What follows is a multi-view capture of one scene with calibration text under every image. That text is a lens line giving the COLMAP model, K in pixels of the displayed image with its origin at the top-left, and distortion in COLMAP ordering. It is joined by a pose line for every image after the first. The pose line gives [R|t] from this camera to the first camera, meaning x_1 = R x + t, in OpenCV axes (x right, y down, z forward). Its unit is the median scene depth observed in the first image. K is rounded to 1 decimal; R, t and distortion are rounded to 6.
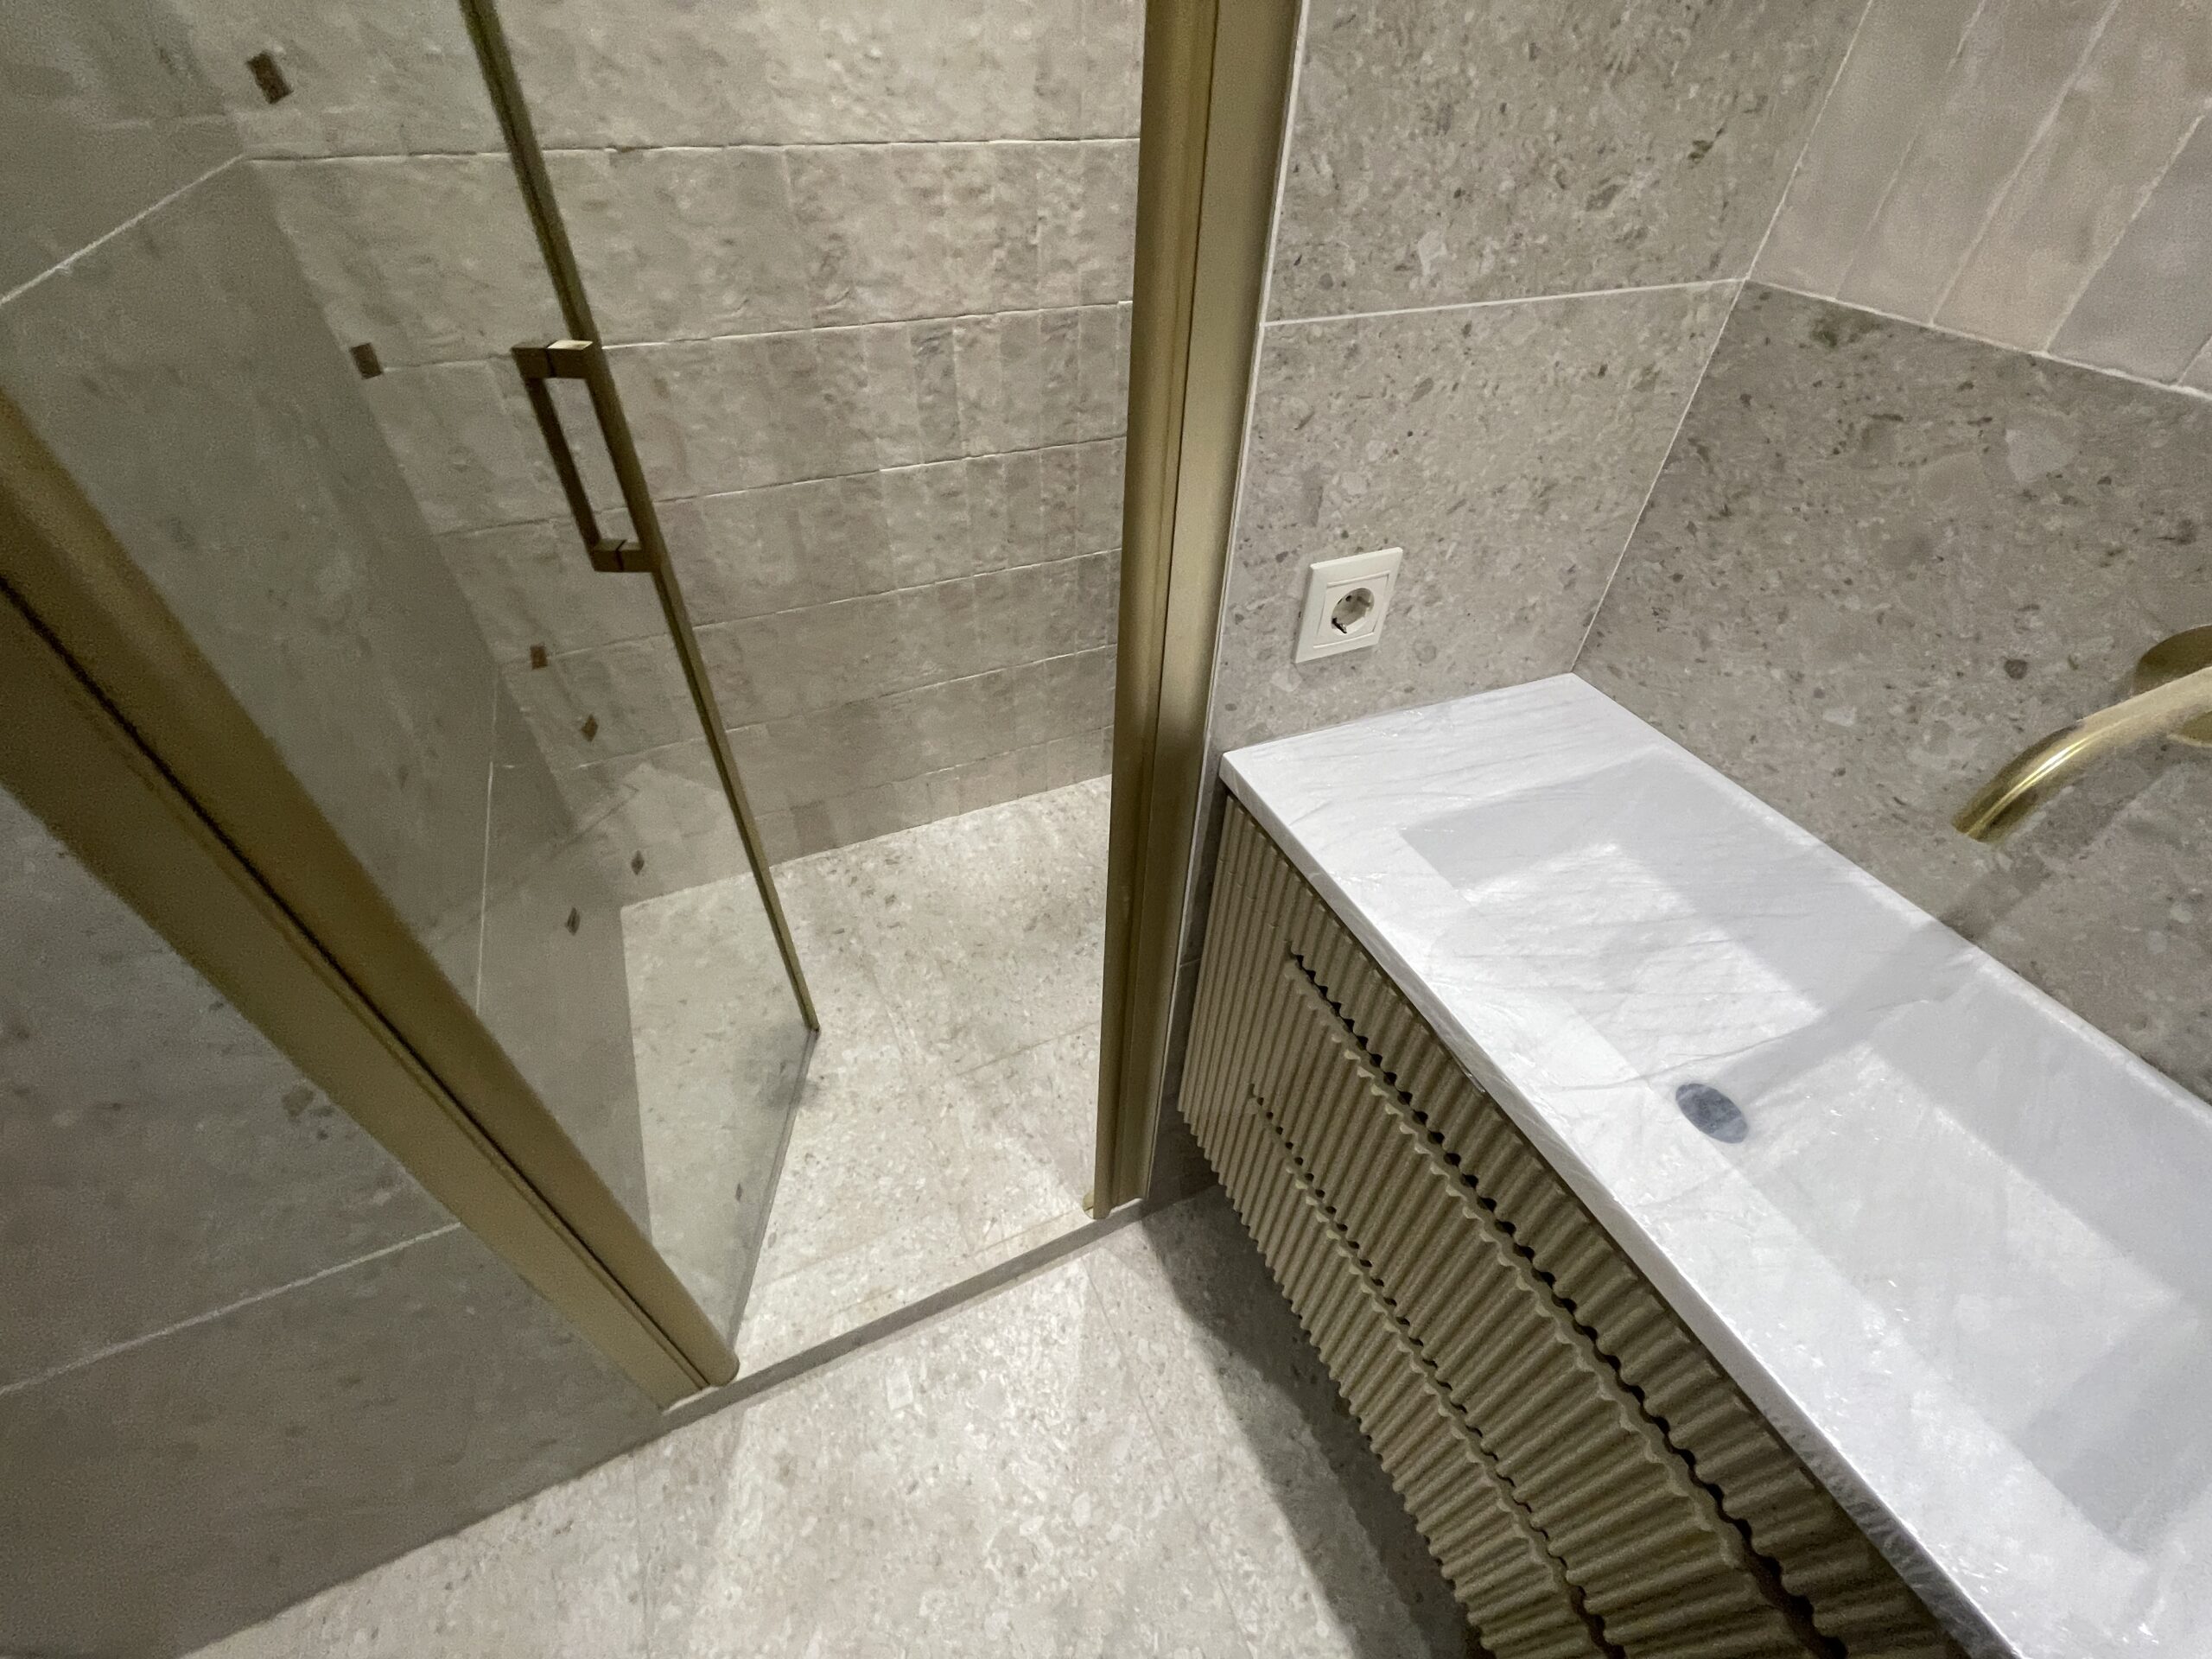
lens RADIAL K [[899.5, 0, 1109.0], [0, 899.5, 824.9], [0, 0, 1]] dist [0.000685, -0.001421]
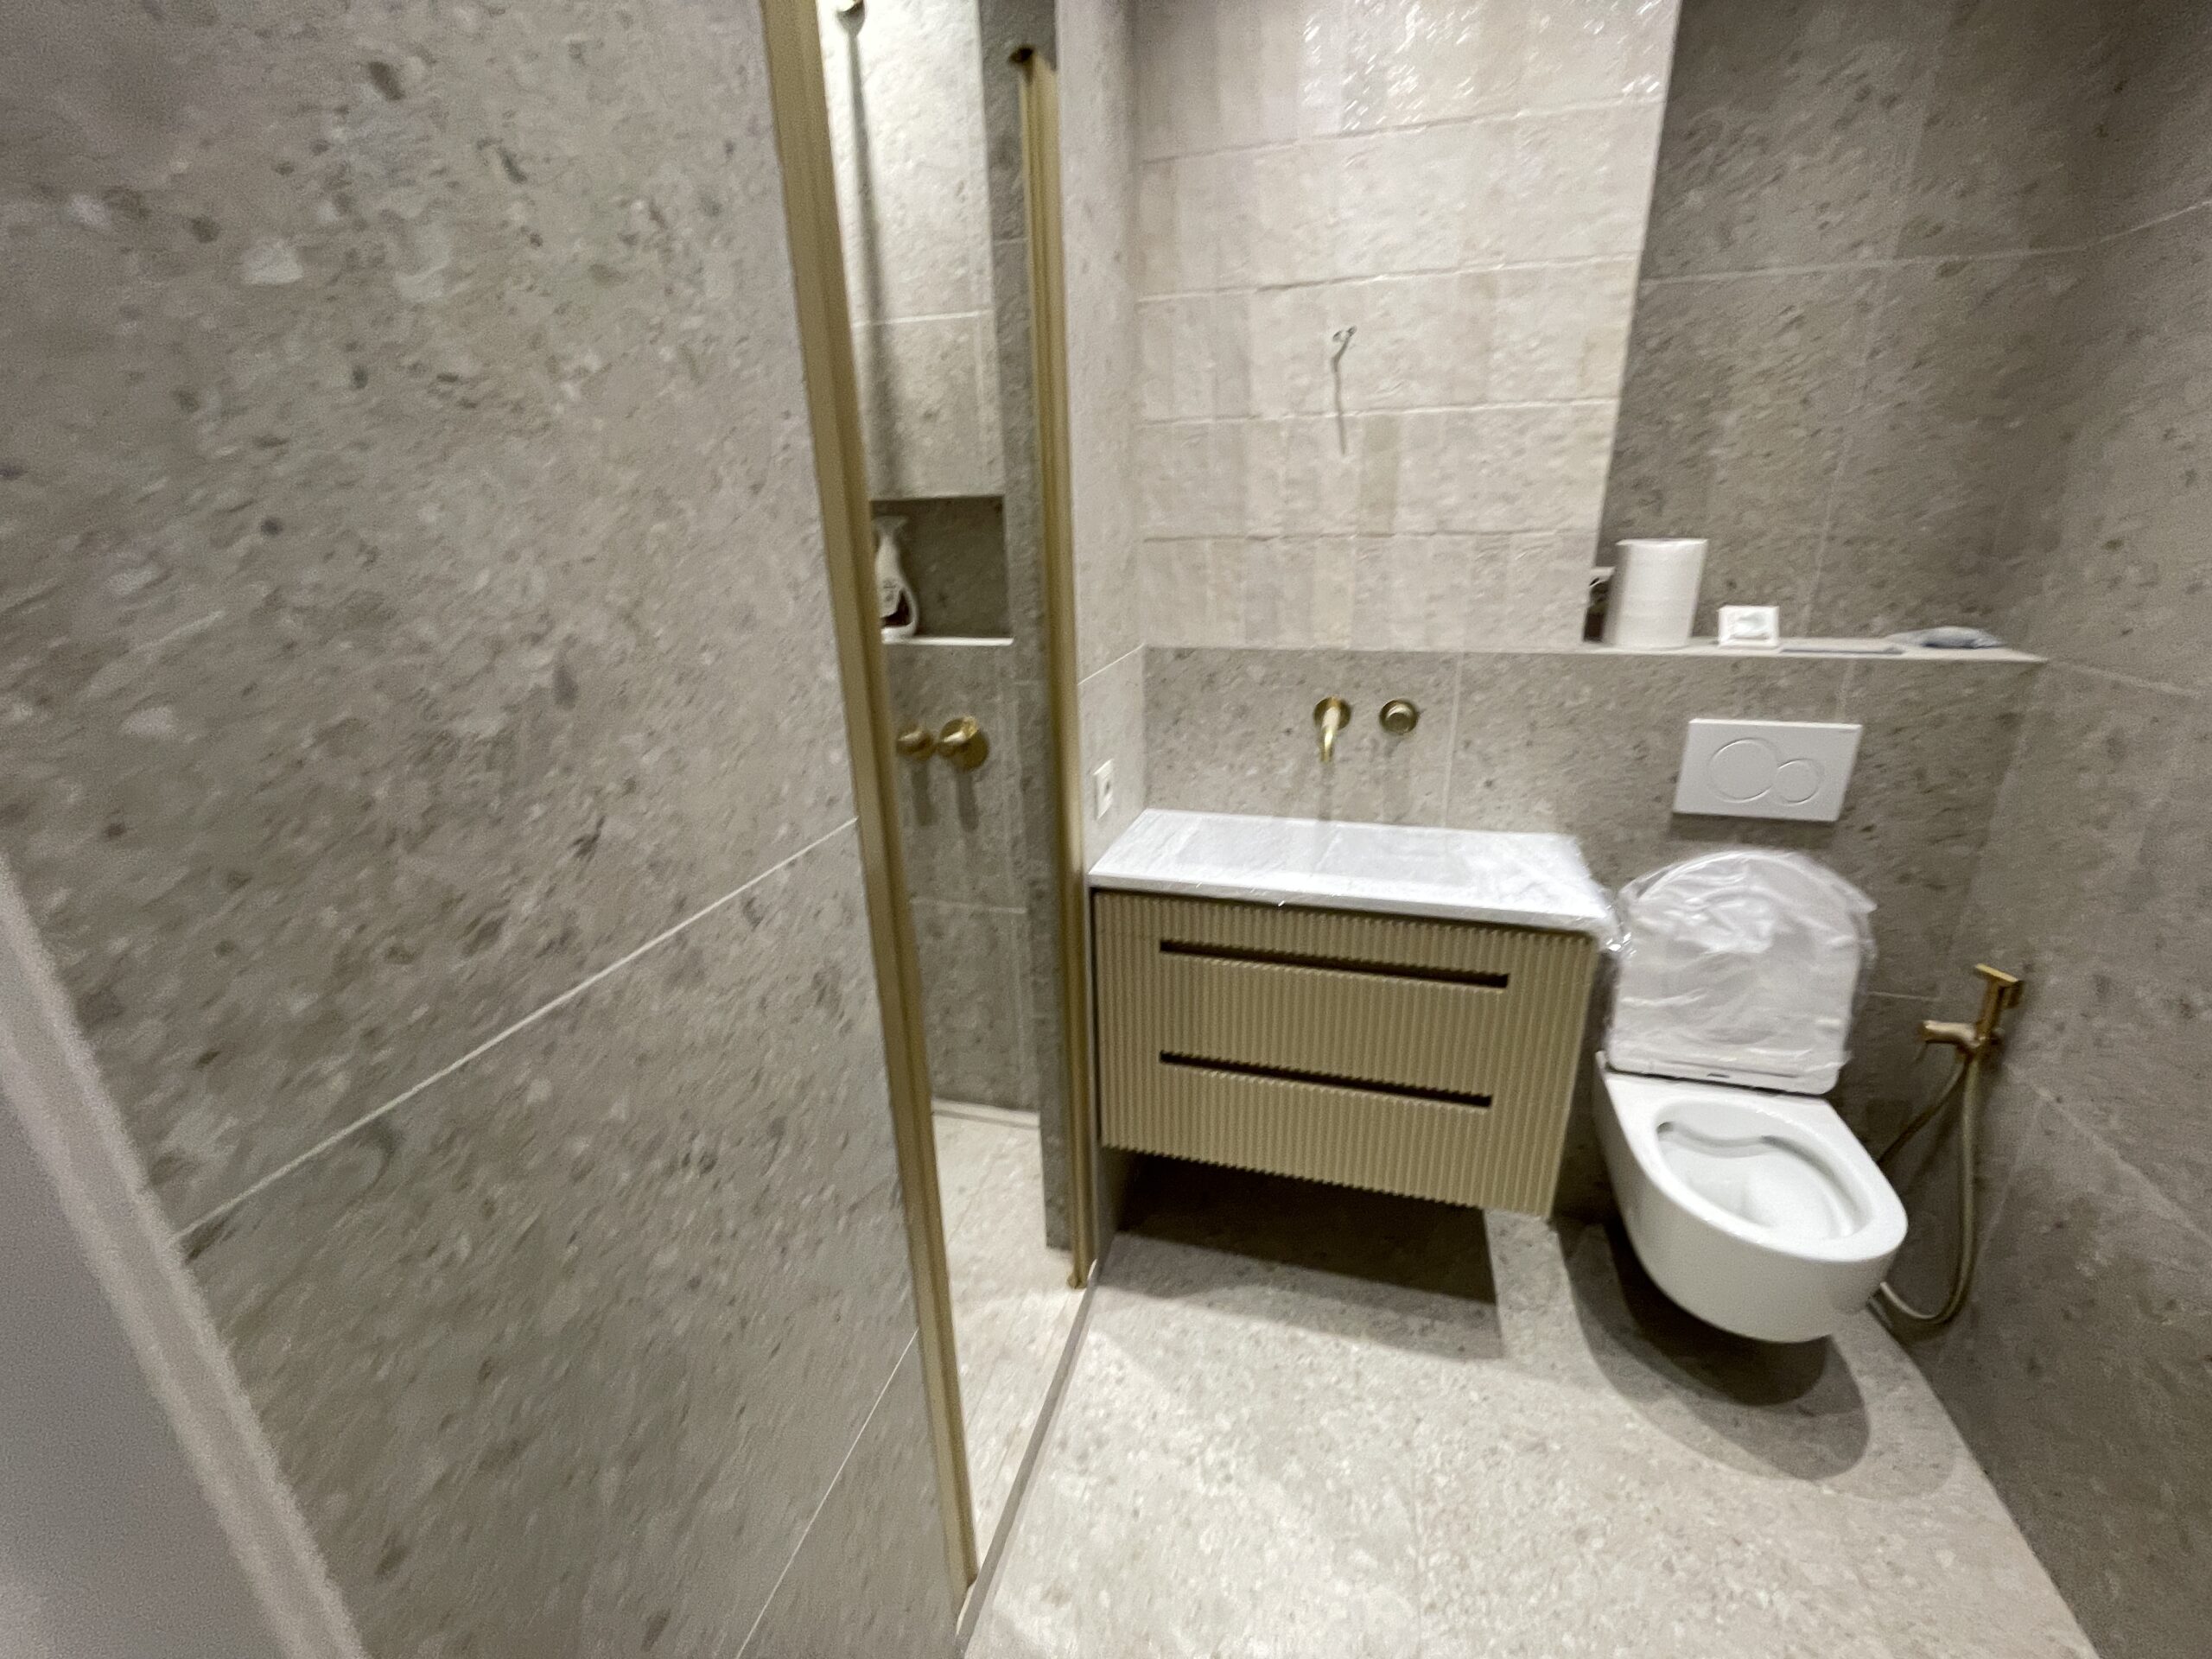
lens RADIAL K [[899.5, 0, 1113.4], [0, 899.5, 824.9], [0, 0, 1]] dist [0.000685, -0.001421]
pose [[0.646374, -0.297821, 0.702498, -1.323344], [0.550114, 0.819895, -0.158574, 0.198684], [-0.528749, 0.488952, 0.693794, -0.526799]]
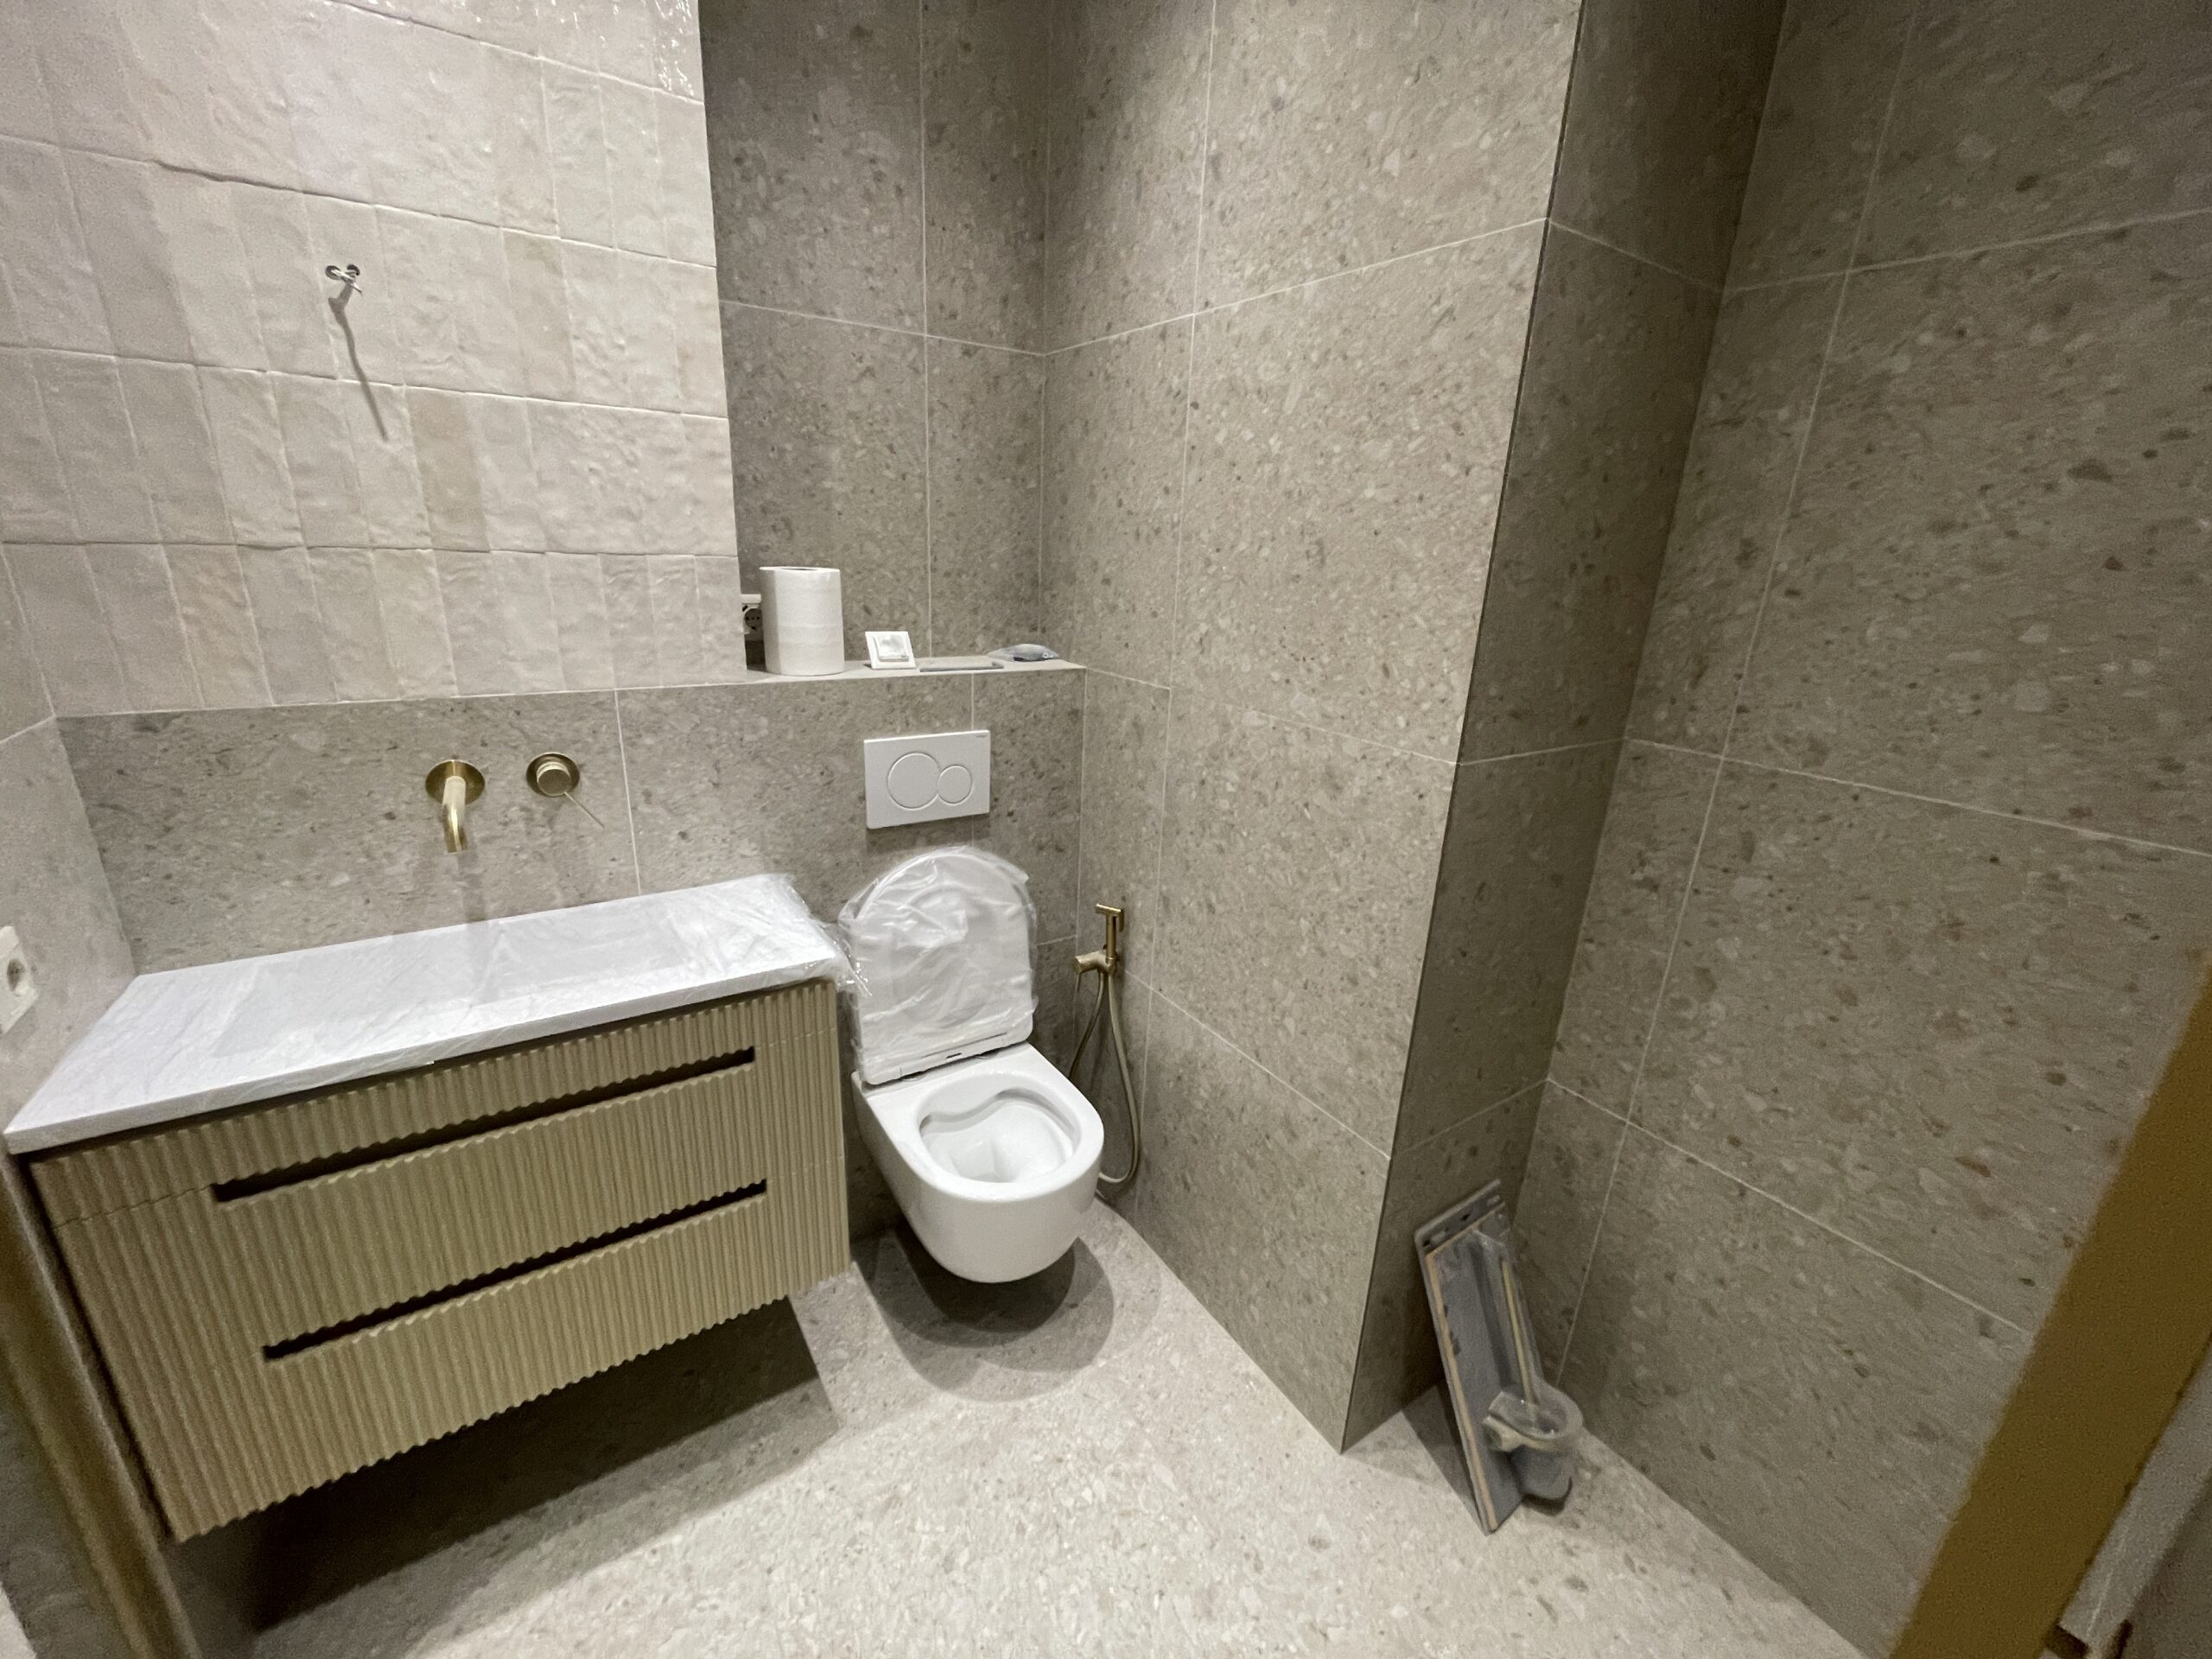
lens RADIAL K [[899.5, 0, 1110.0], [0, 899.5, 828.6], [0, 0, 1]] dist [0.000685, -0.001421]
pose [[-0.147617, -0.340710, 0.928507, -1.076421], [0.636381, 0.685931, 0.352872, 0.158450], [-0.757119, 0.642974, 0.115566, -0.466532]]
